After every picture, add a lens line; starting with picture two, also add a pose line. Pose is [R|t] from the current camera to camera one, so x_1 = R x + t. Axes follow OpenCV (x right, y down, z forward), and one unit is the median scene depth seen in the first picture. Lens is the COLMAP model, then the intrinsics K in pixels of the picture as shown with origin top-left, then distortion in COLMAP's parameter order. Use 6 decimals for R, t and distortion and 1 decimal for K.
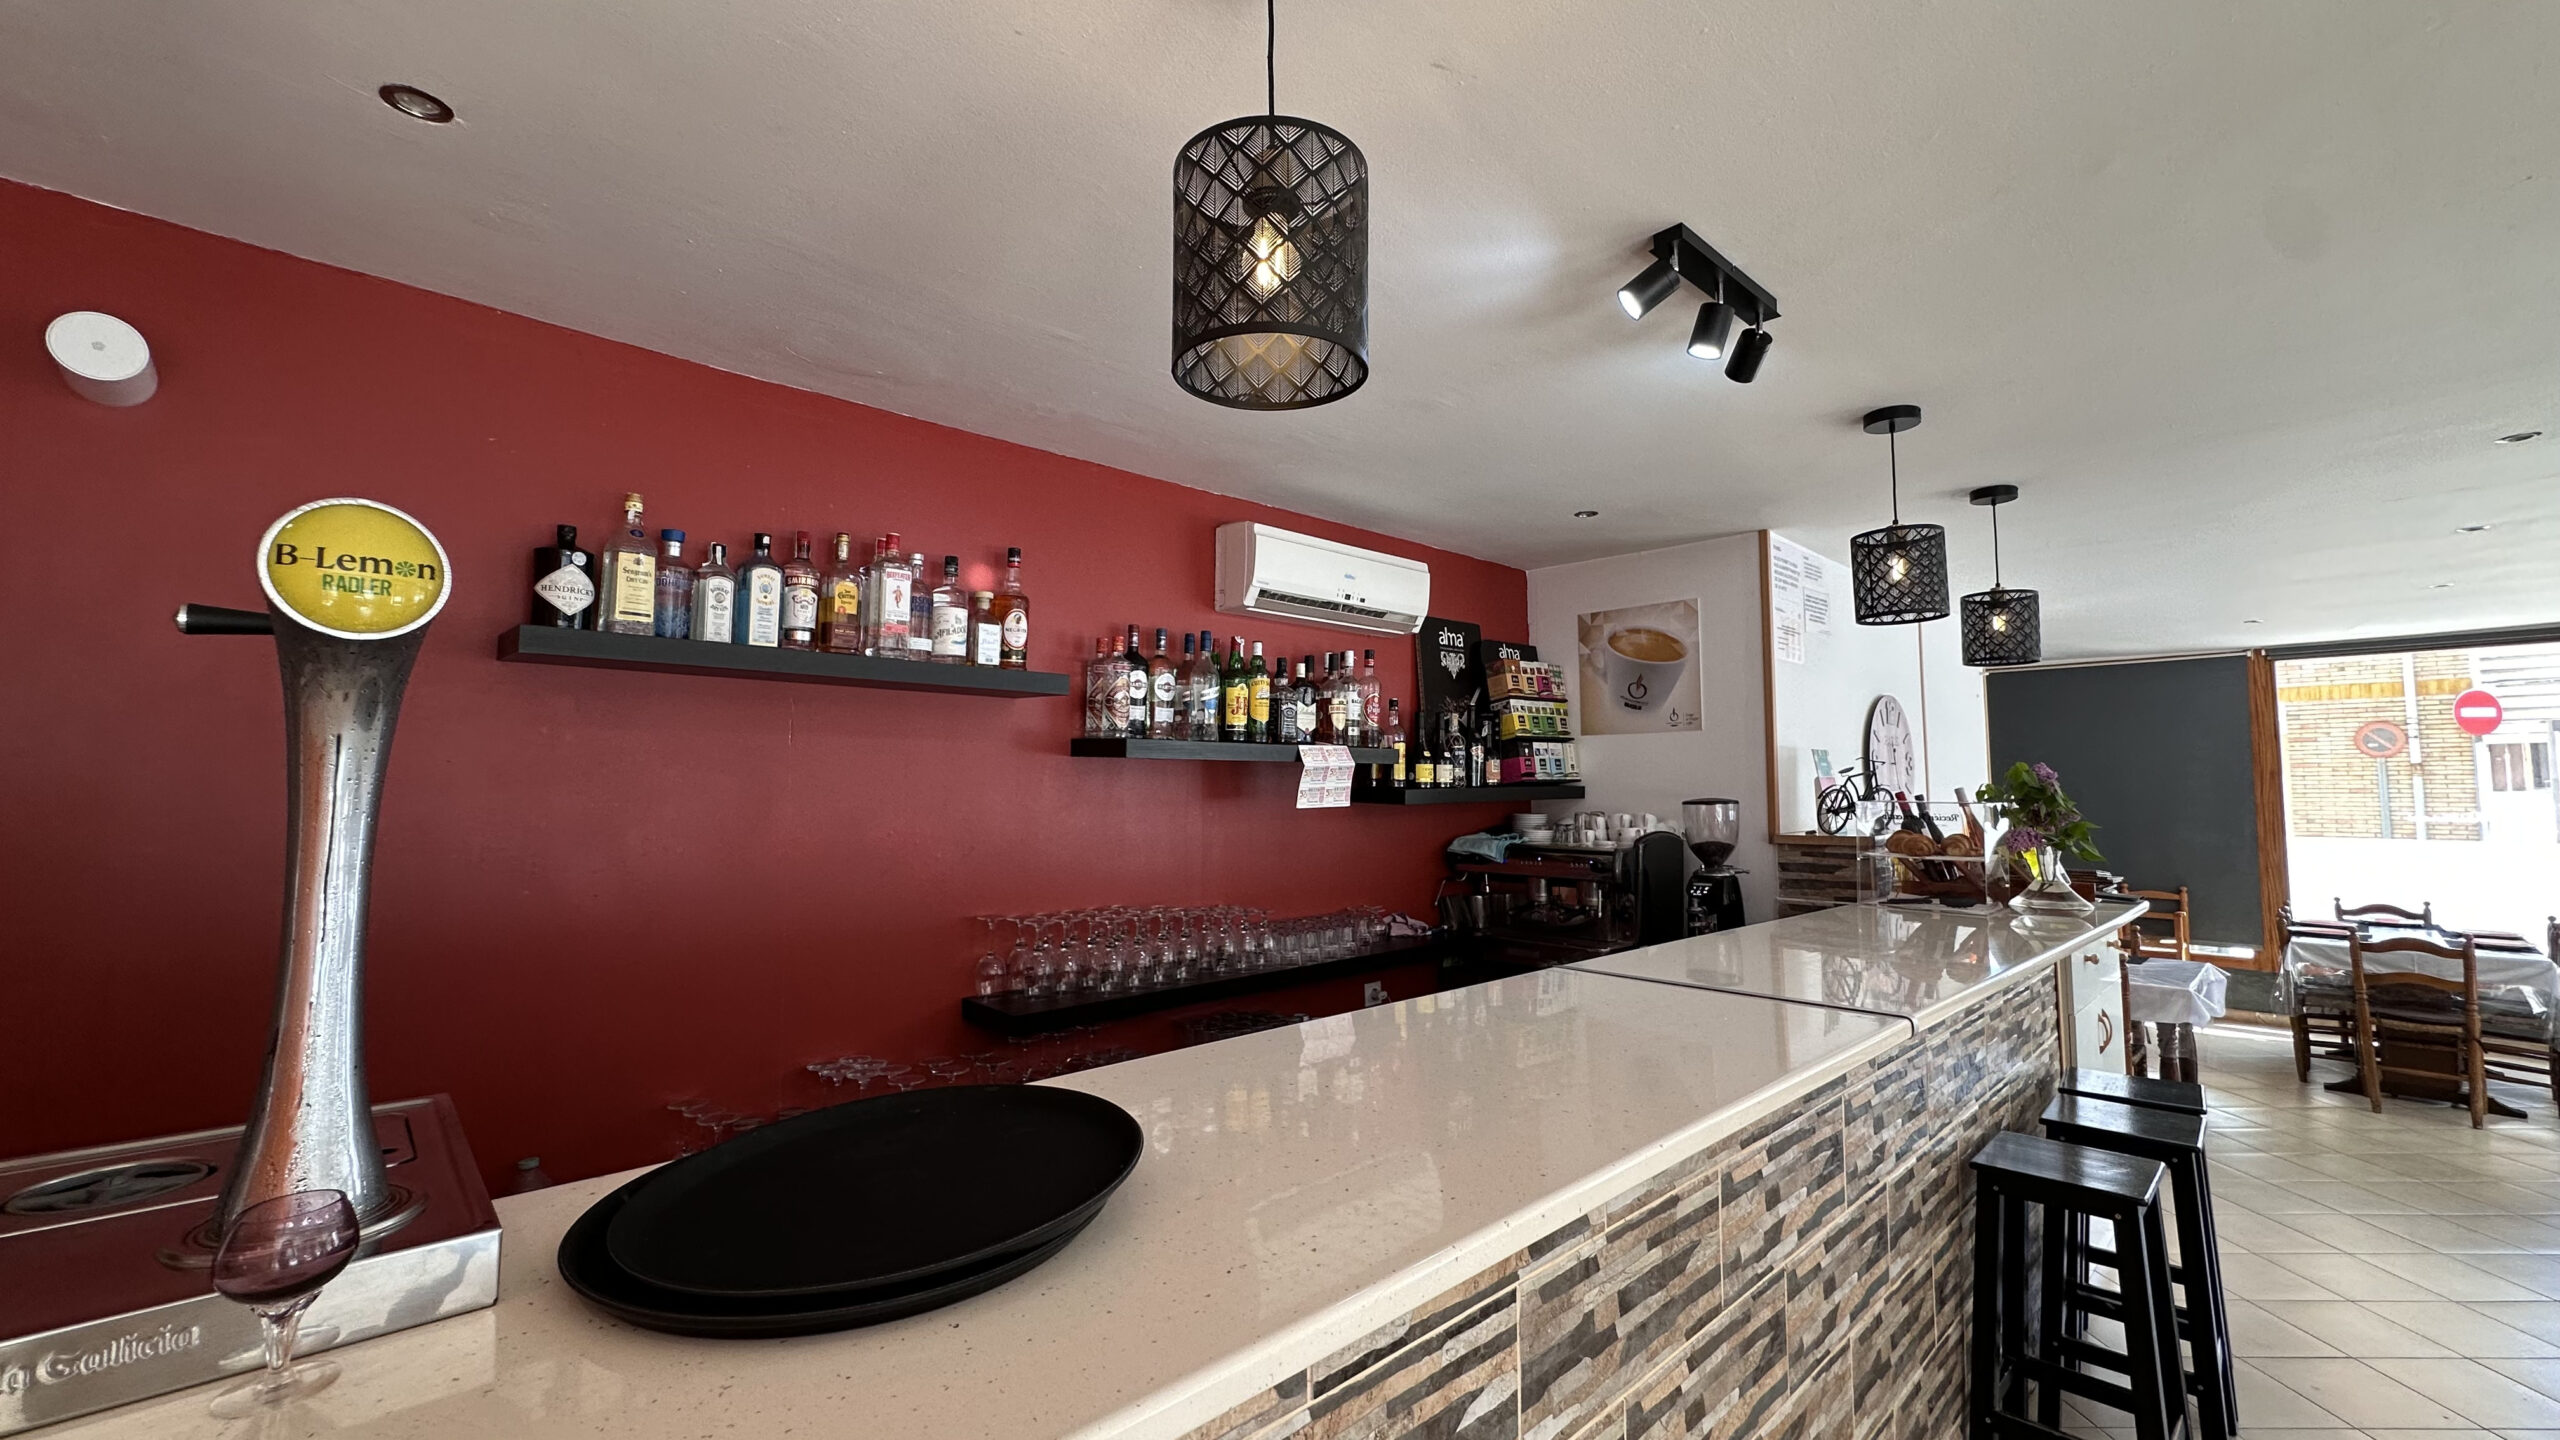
lens RADIAL K [[1000.8, 0, 1286.1], [0, 1000.8, 722.5], [0, 0, 1]] dist [-0.007390, 0.000619]
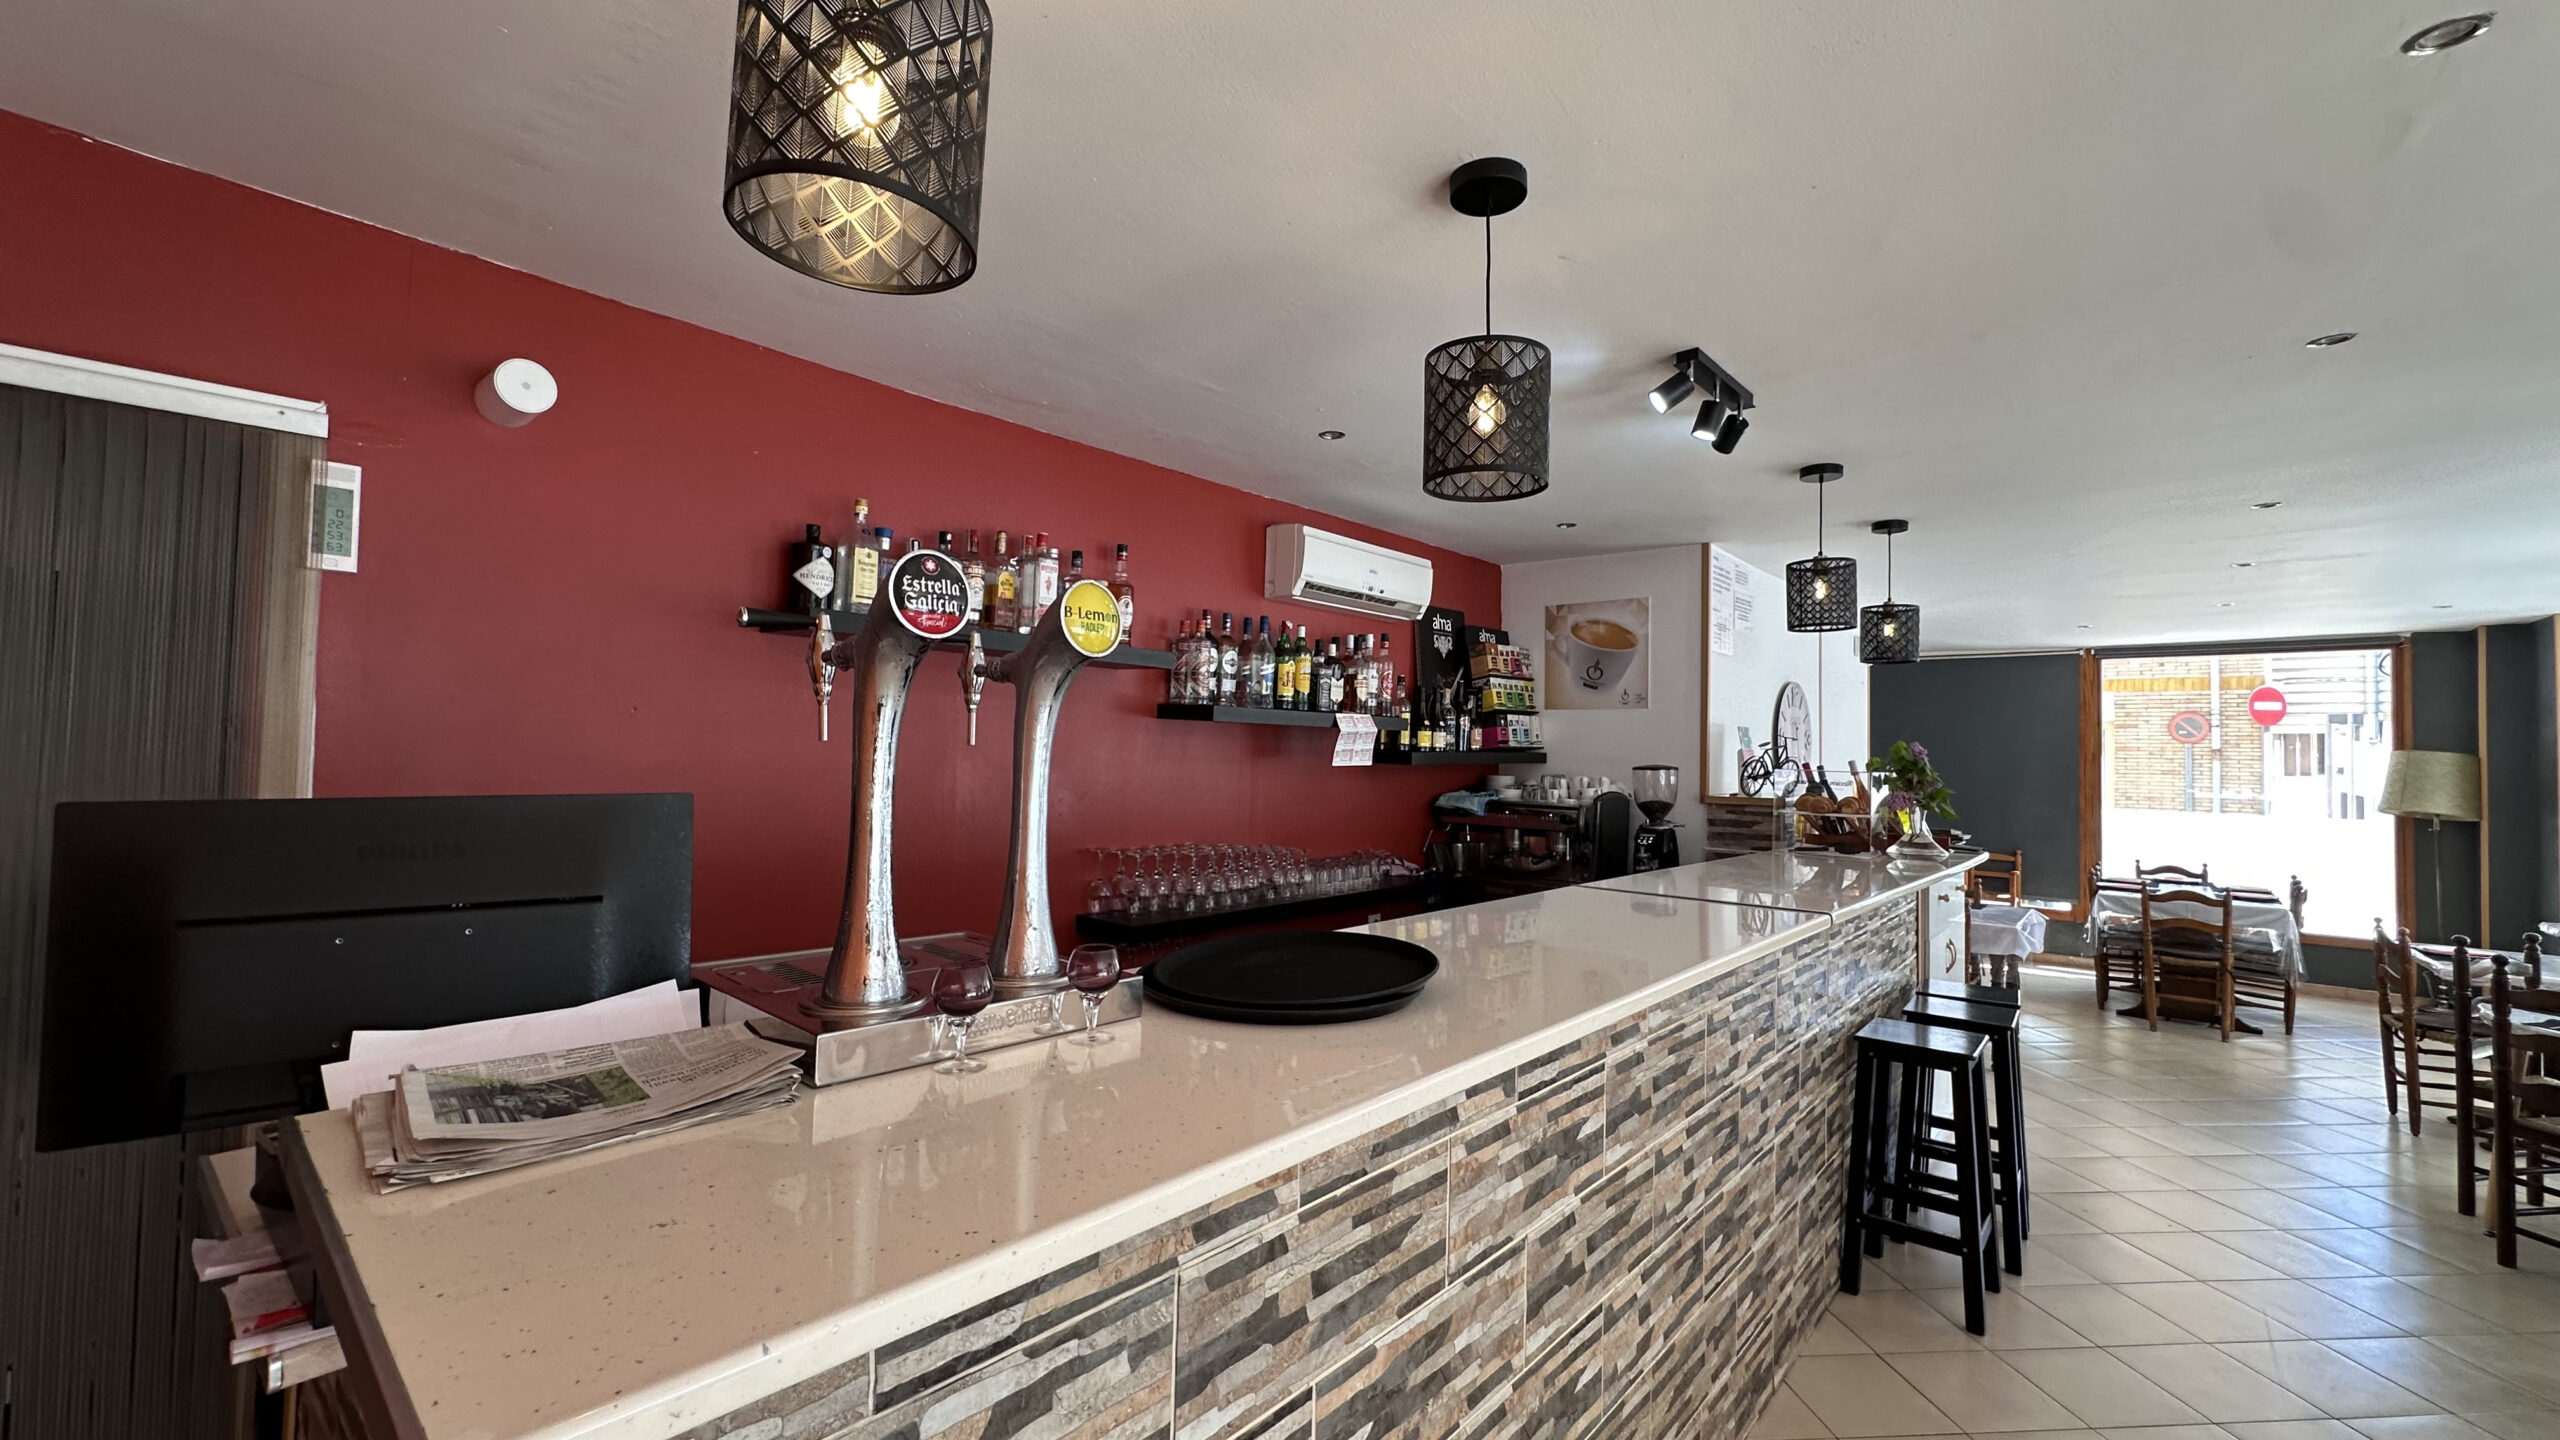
lens RADIAL K [[1000.8, 0, 1284.1], [0, 1000.8, 723.5], [0, 0, 1]] dist [-0.007390, 0.000619]
pose [[0.995508, 0.023669, 0.091673, -0.162550], [-0.027168, 0.998942, 0.037105, -0.008336], [-0.090697, -0.039429, 0.995098, -0.194635]]
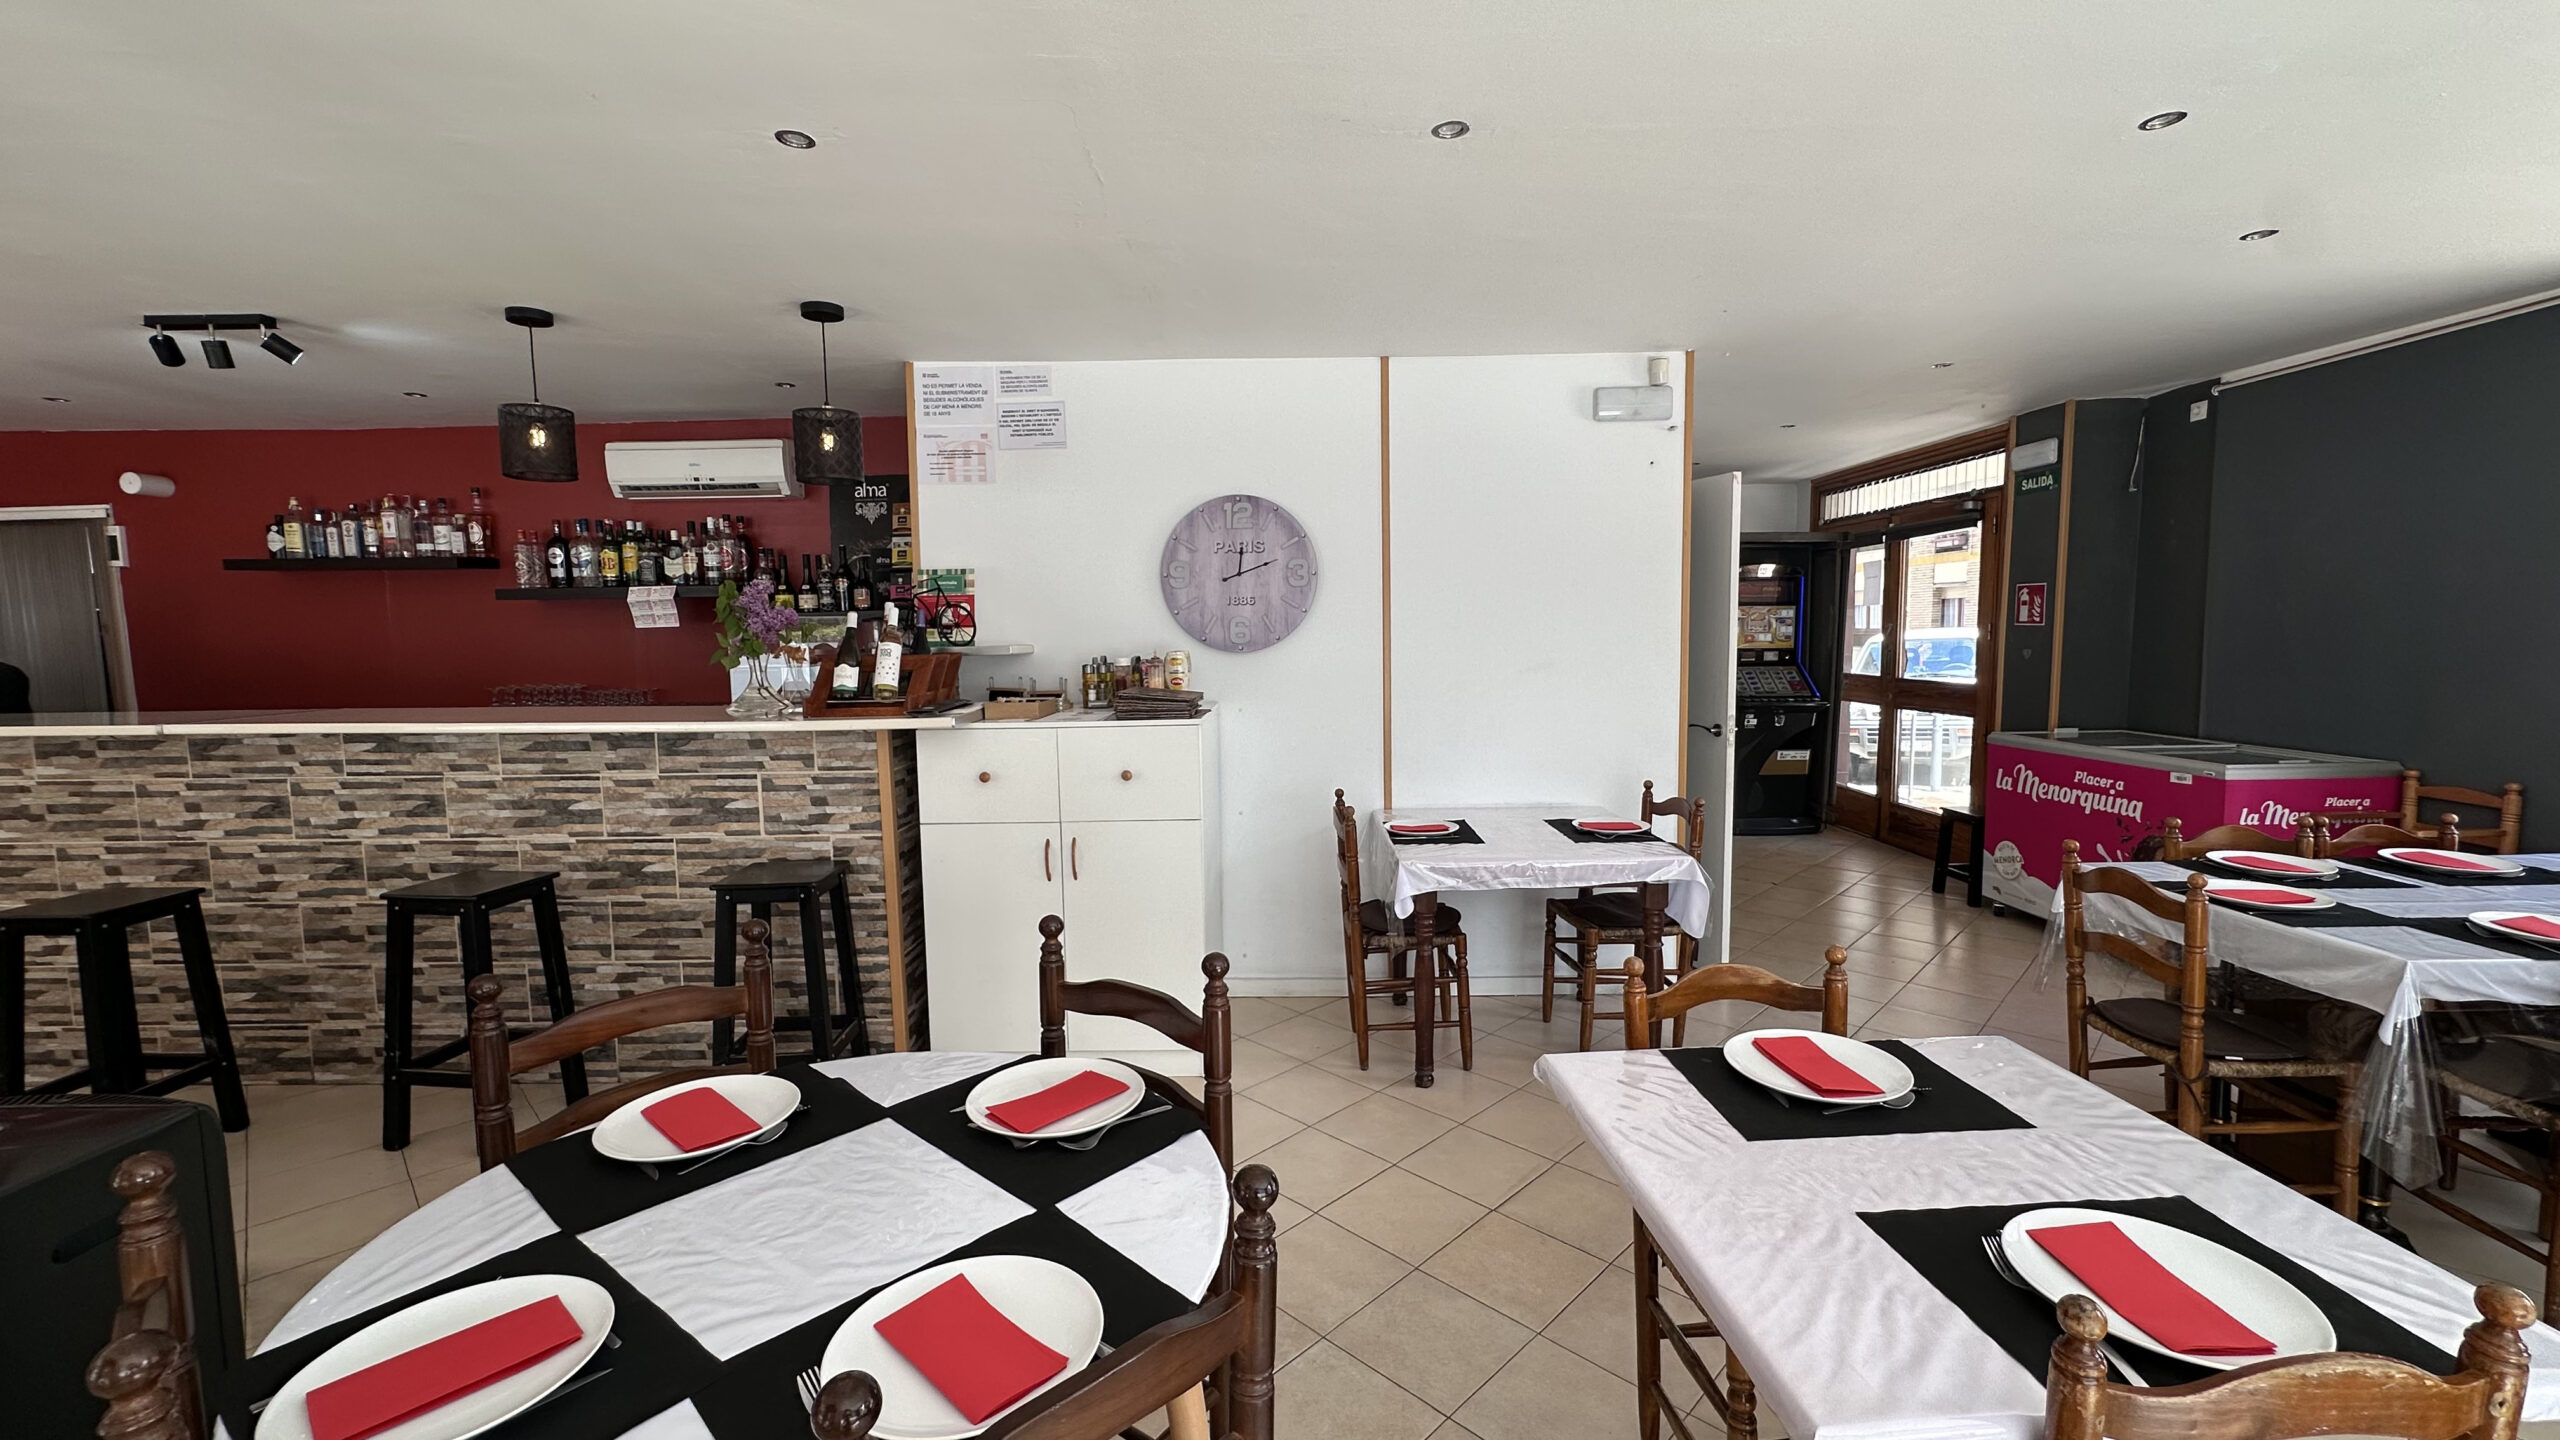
lens RADIAL K [[1000.8, 0, 1272.3], [0, 1000.8, 725.3], [0, 0, 1]] dist [-0.007390, 0.000619]
pose [[0.729726, 0.053147, -0.681671, 1.840316], [0.057672, 0.988637, 0.138817, 0.078829], [0.681303, -0.140612, 0.718369, 0.547596]]
